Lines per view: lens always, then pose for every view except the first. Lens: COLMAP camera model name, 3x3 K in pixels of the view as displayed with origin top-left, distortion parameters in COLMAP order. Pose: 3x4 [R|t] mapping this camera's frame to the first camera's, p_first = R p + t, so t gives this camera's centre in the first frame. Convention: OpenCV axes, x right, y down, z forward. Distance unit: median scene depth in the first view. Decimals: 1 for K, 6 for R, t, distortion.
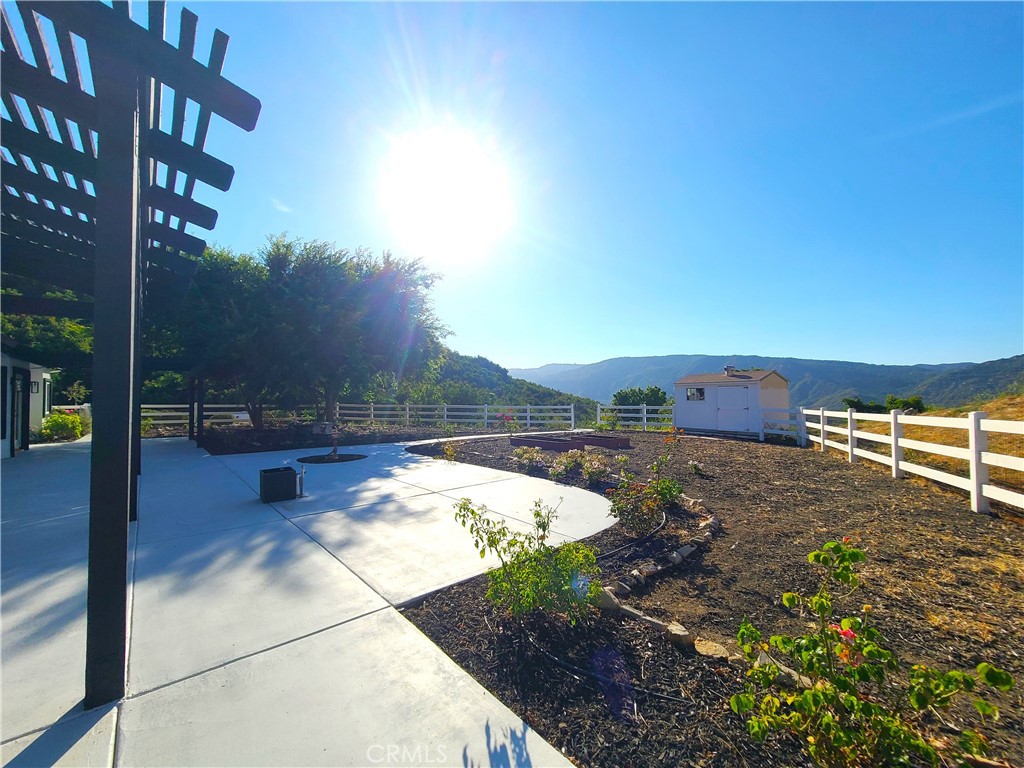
lens RADIAL K [[422.1, 0, 512.0], [0, 422.1, 384.0], [0, 0, 1]] dist [0.000227, -0.000525]
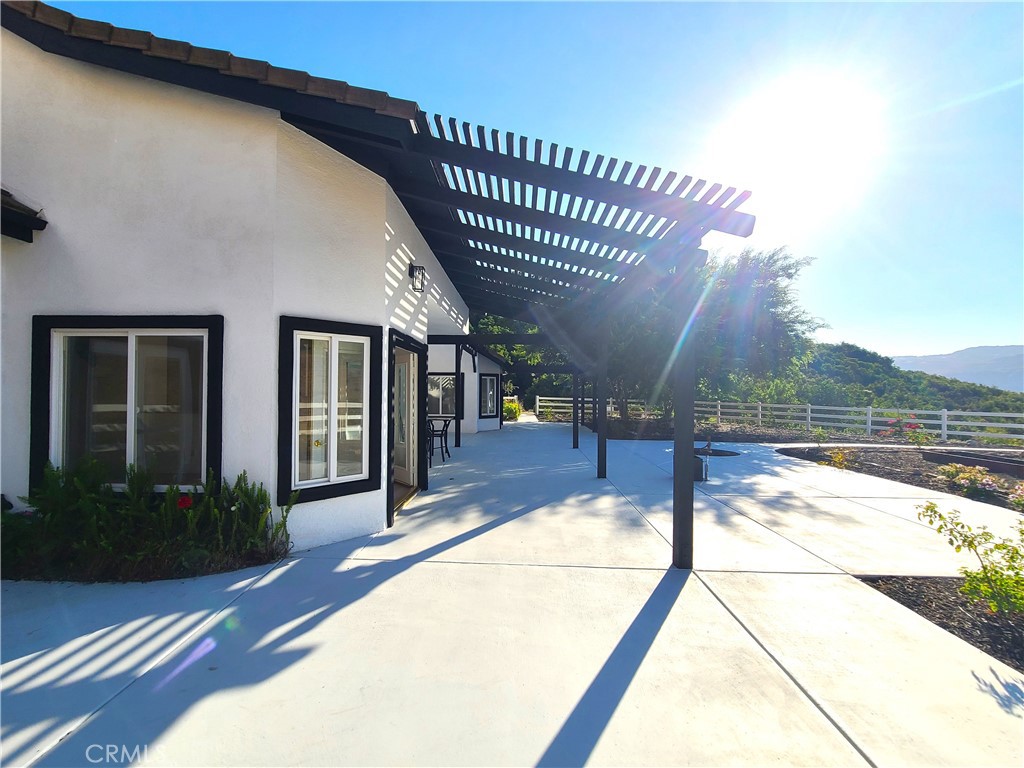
lens RADIAL K [[422.1, 0, 512.0], [0, 422.1, 384.0], [0, 0, 1]] dist [0.000227, -0.000525]
pose [[0.737637, 0.003916, -0.675186, -0.050550], [0.004824, 0.999927, 0.011070, -0.019878], [0.675180, -0.011423, 0.737565, -0.177480]]
